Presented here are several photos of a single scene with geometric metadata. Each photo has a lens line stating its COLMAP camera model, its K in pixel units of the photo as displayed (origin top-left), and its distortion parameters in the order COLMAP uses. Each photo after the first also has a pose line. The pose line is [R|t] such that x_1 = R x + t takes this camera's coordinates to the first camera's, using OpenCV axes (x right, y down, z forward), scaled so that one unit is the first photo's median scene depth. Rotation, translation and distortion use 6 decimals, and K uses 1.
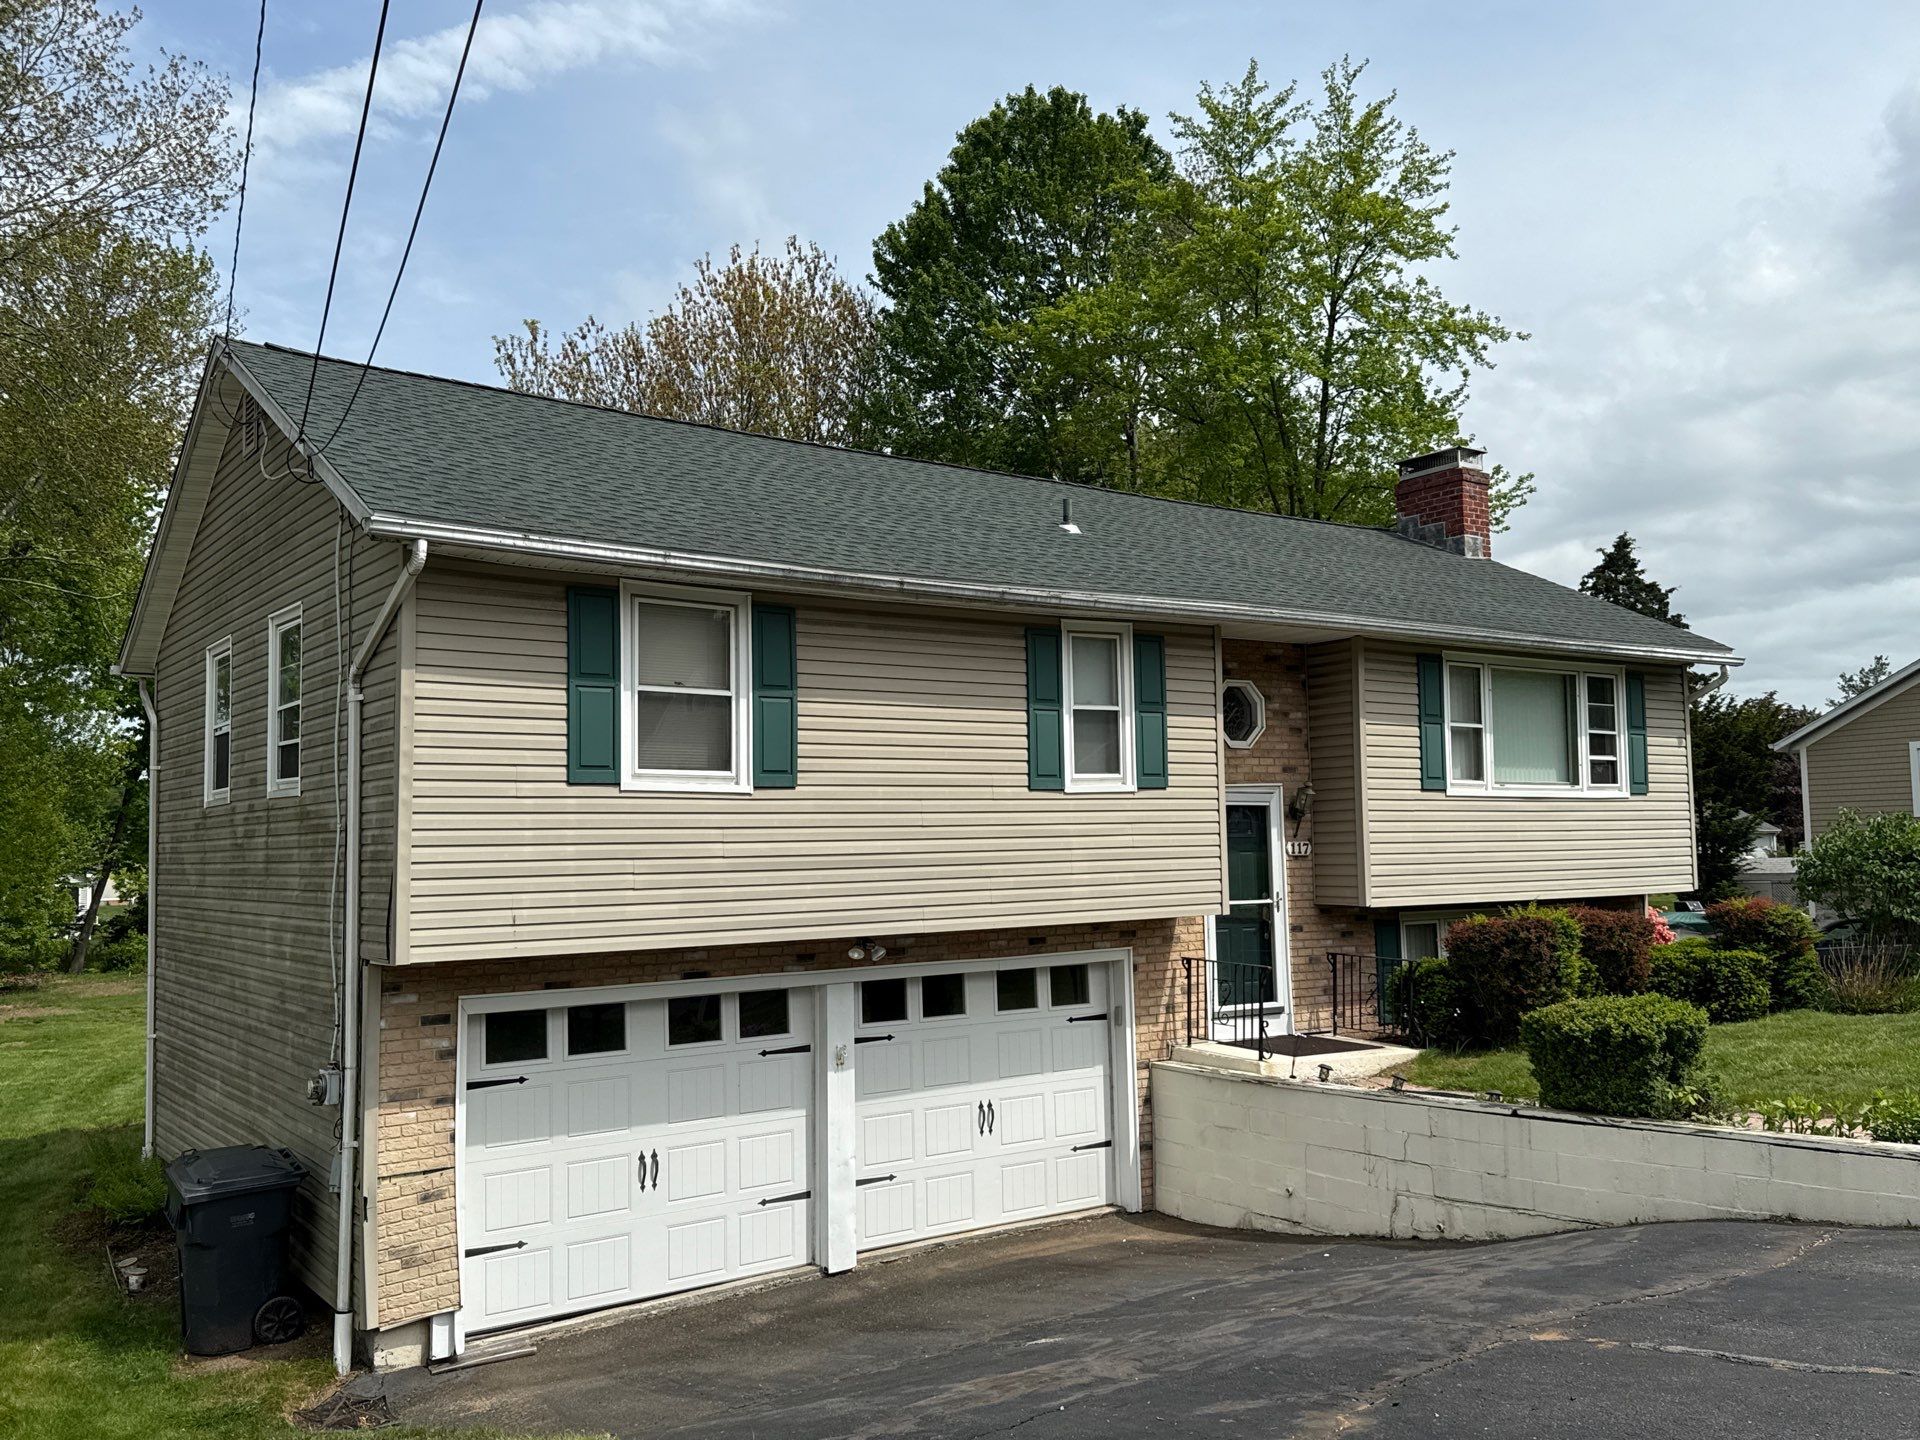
lens RADIAL K [[1588.7, 0, 960.0], [0, 1588.7, 720.0], [0, 0, 1]] dist [0.131045, -0.249601]
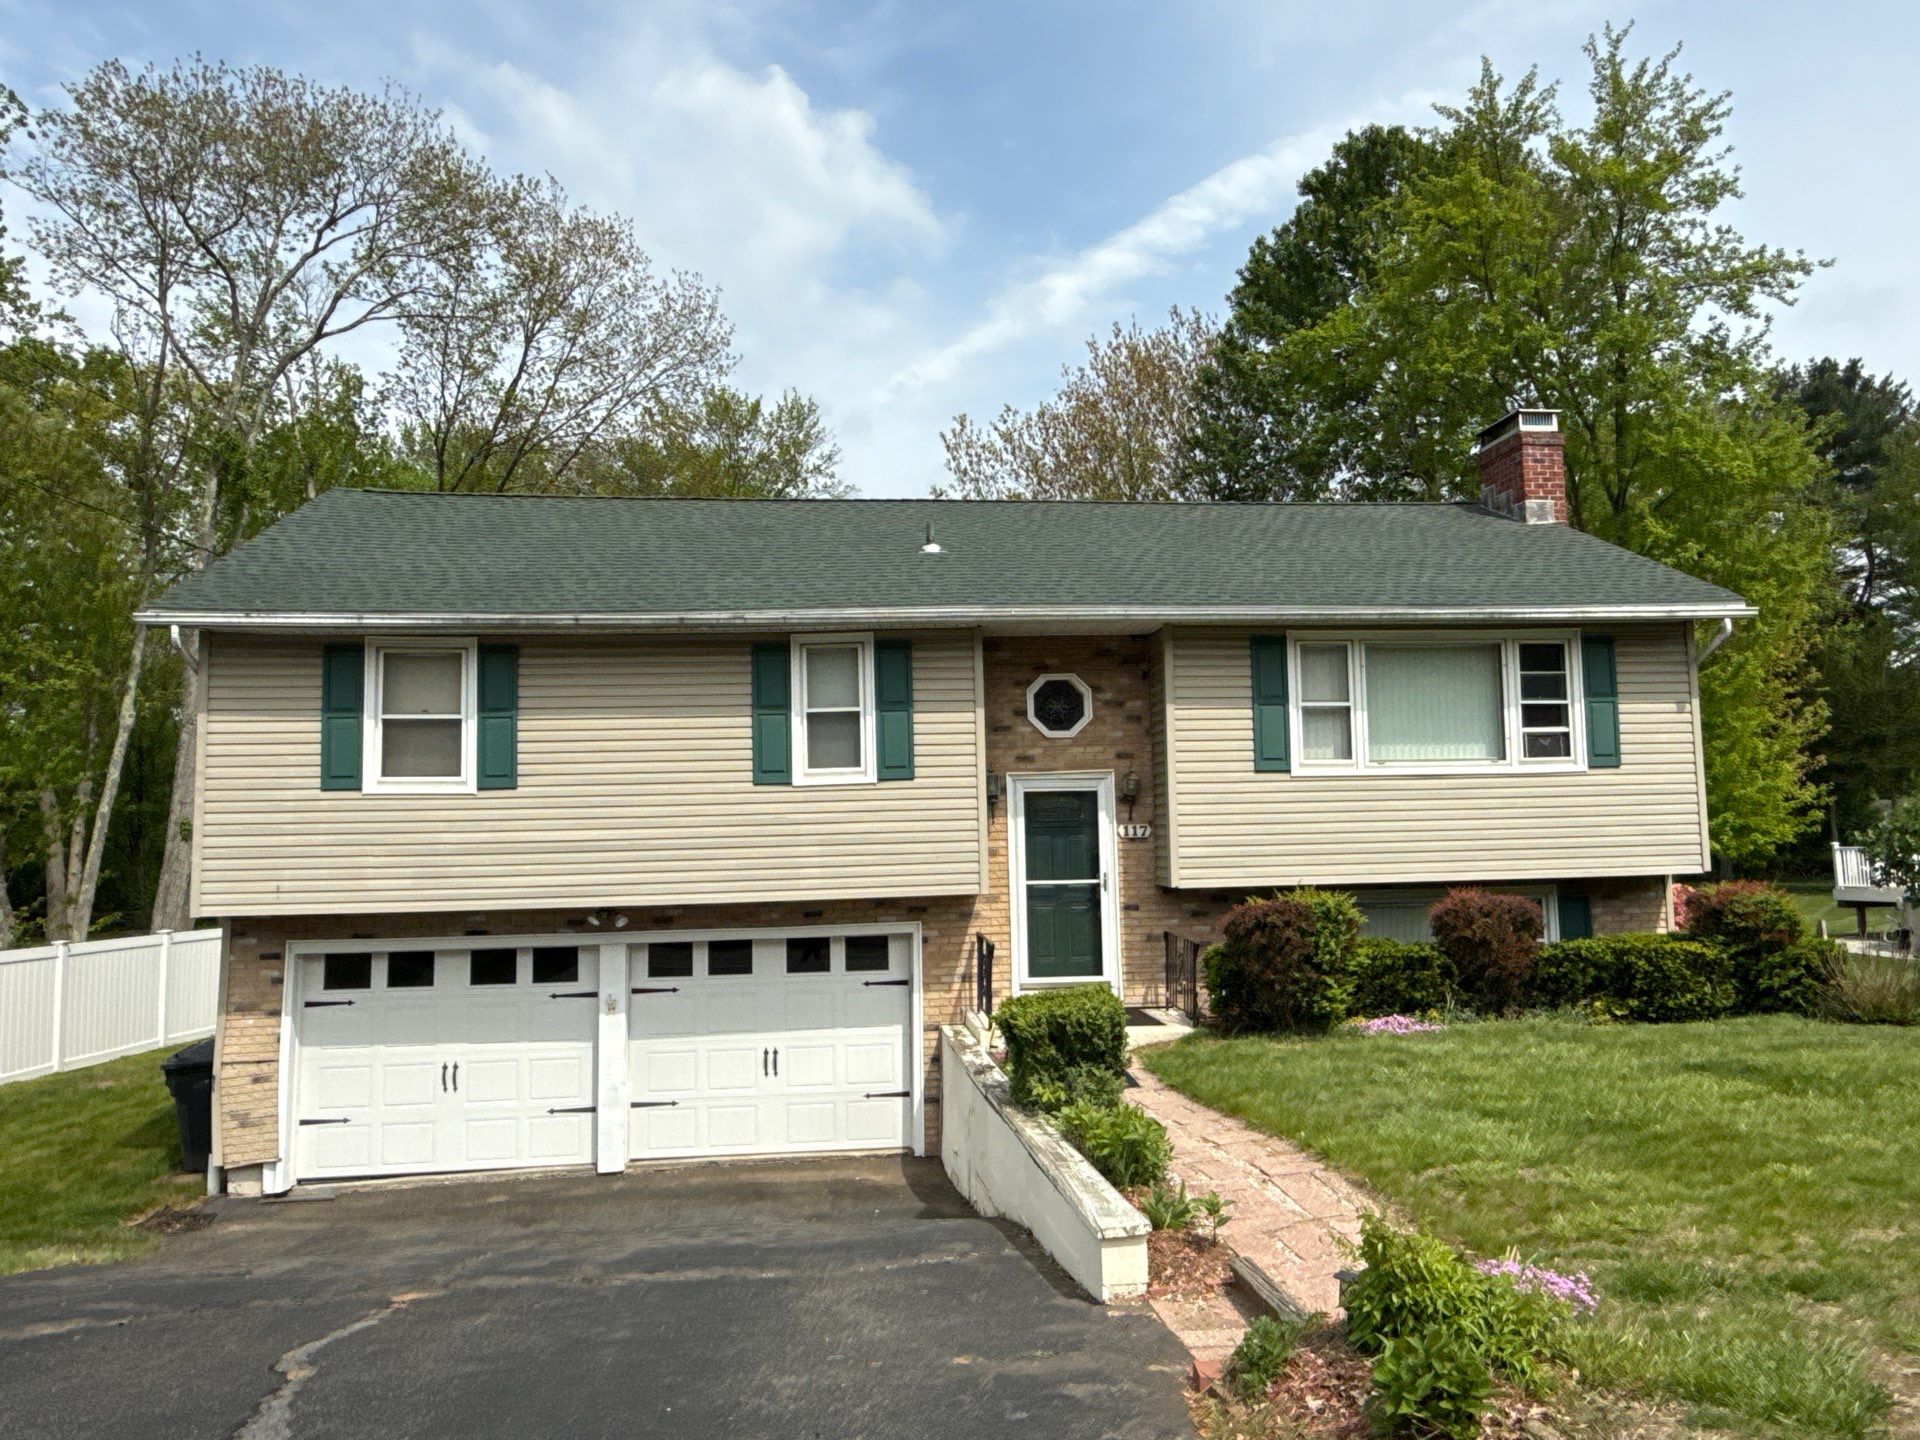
lens RADIAL K [[1311.8, 0, 960.0], [0, 1311.8, 720.0], [0, 0, 1]] dist [-0.006282, 0.003823]
pose [[0.871294, -0.044638, -0.488728, 0.578519], [0.045838, 0.998904, -0.009516, 0.011734], [0.488617, -0.014111, 0.872384, 0.214278]]
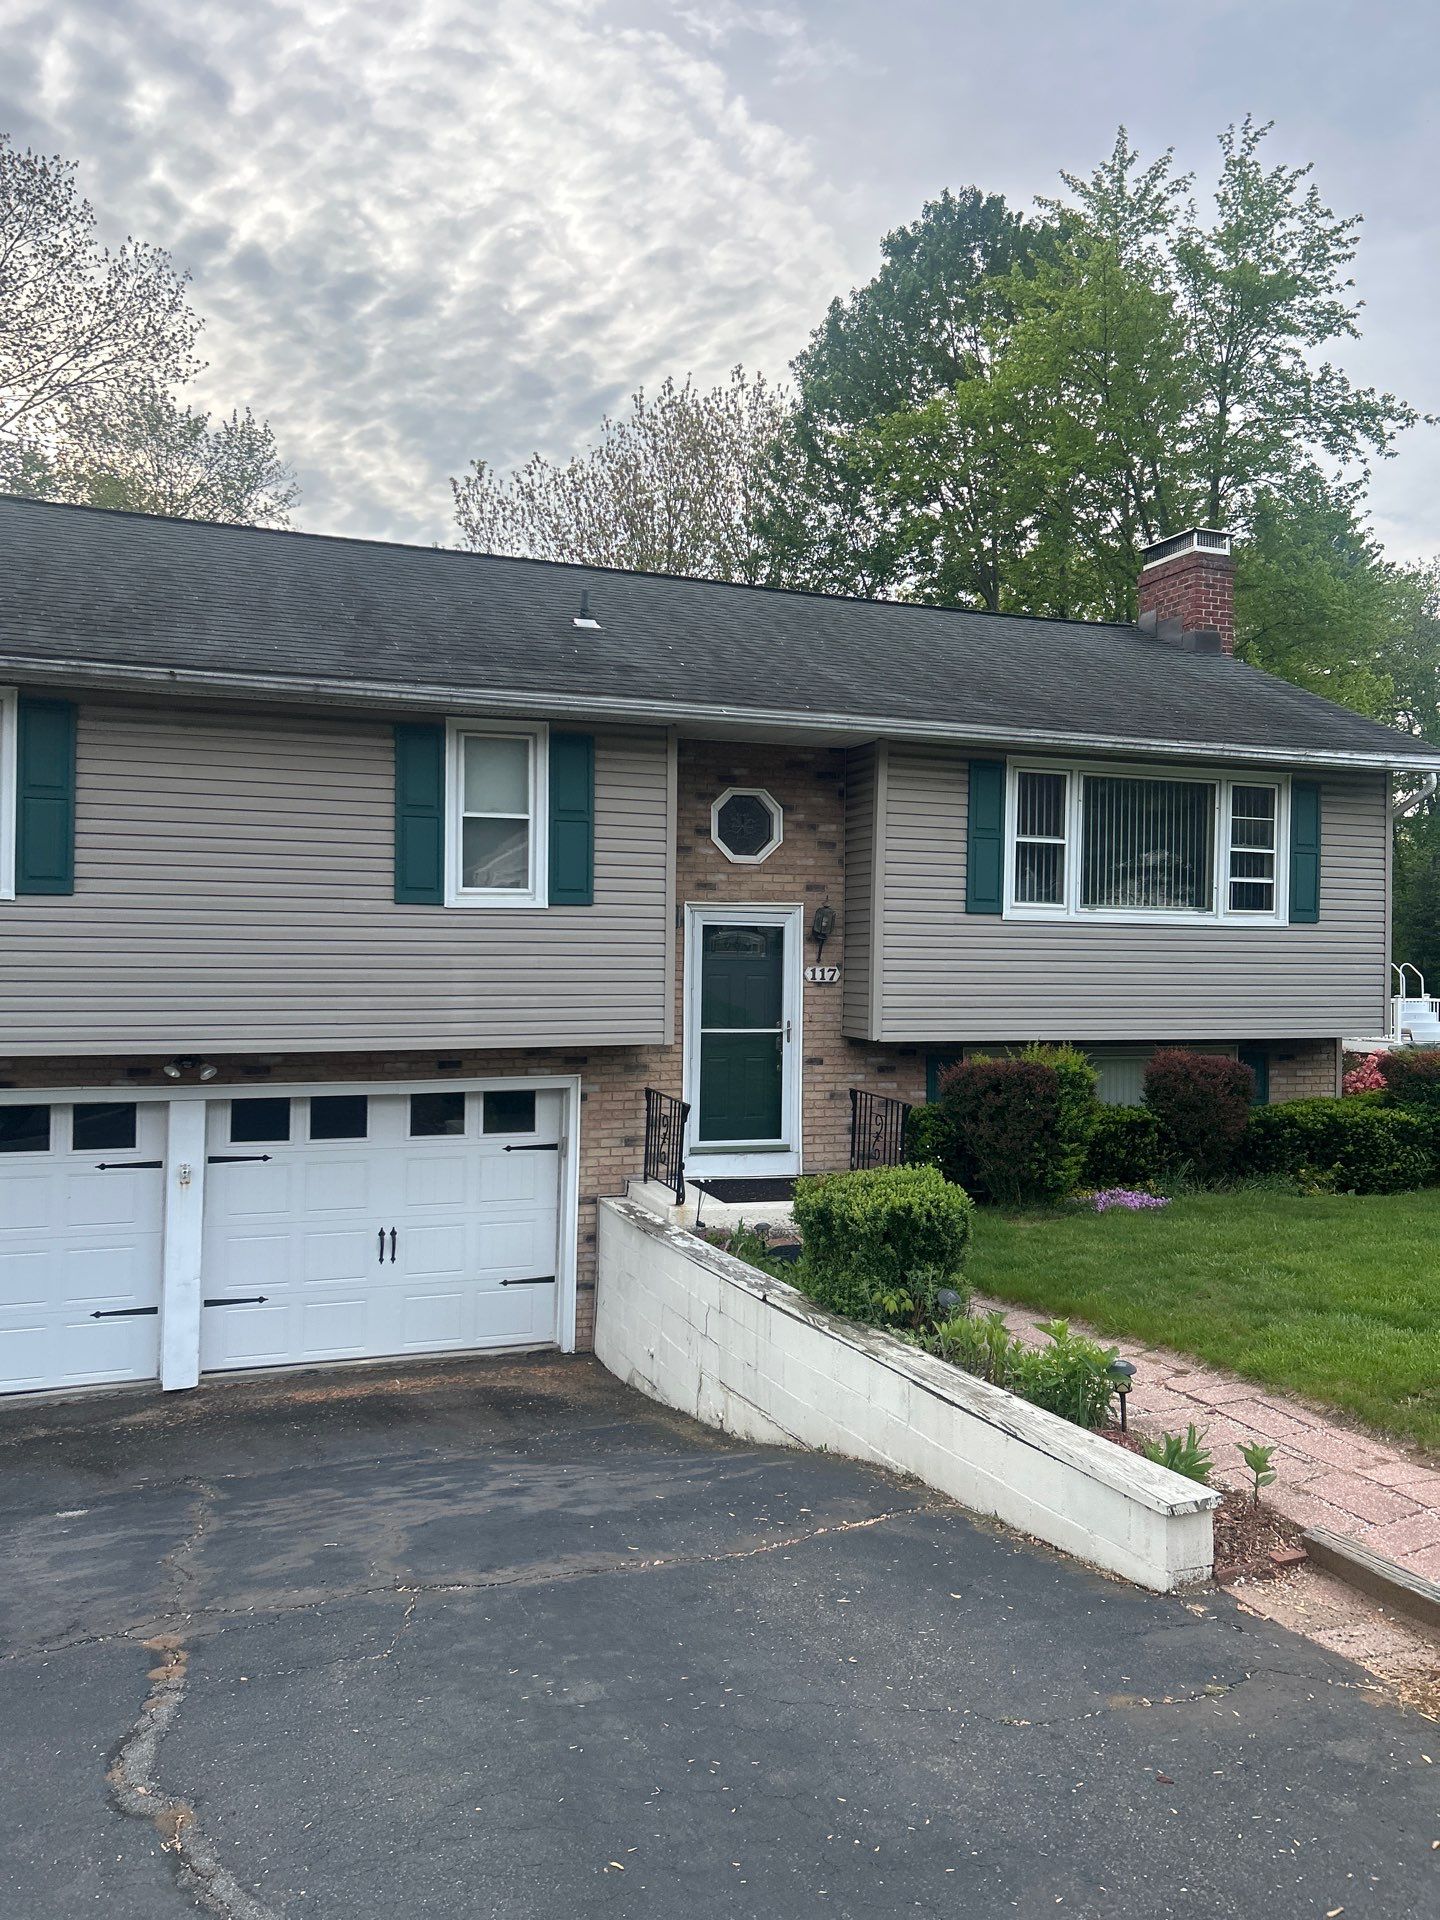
lens RADIAL K [[1426.3, 0, 747.9], [0, 1426.3, 937.8], [0, 0, 1]] dist [0.100096, -0.216145]
pose [[0.967212, 0.027567, -0.252469, 0.406640], [-0.009770, 0.997395, 0.071475, 0.002045], [0.253782, -0.066665, 0.964962, 0.222329]]
